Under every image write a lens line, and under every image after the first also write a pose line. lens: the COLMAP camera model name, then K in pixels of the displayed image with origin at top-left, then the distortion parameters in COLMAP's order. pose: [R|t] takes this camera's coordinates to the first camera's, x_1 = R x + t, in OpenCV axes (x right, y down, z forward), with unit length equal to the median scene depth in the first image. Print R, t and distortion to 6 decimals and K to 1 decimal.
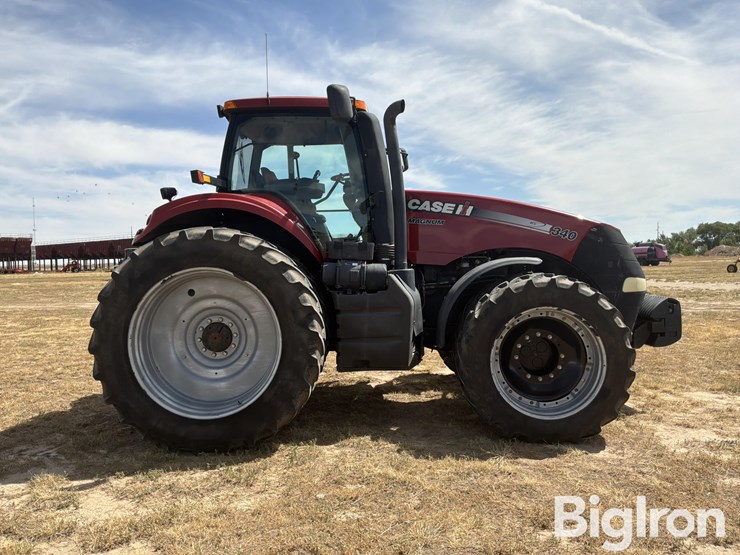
lens RADIAL K [[619.8, 0, 370.0], [0, 619.8, 277.5], [0, 0, 1]] dist [0.074088, -0.140753]
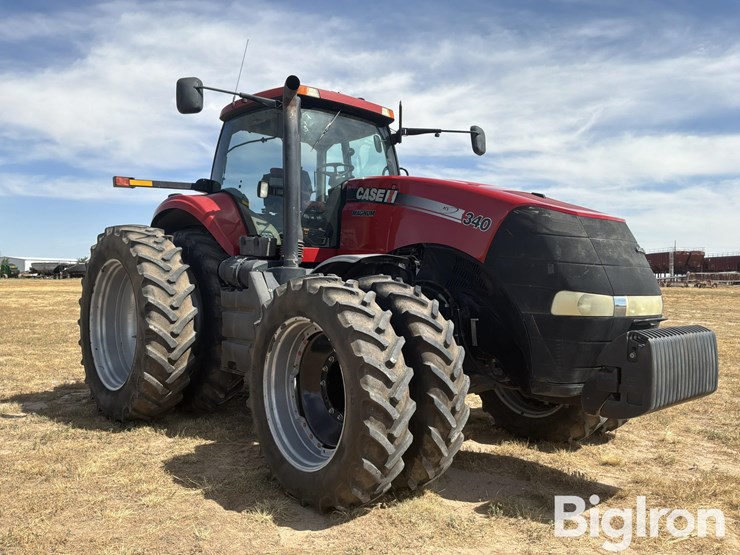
lens RADIAL K [[616.5, 0, 368.4], [0, 616.5, 297.6], [0, 0, 1]] dist [-0.008393, -0.015502]
pose [[0.658143, 0.055894, -0.750815, 0.731172], [-0.048256, 0.998322, 0.032020, -0.004117], [0.751345, 0.015158, 0.659736, 0.469004]]
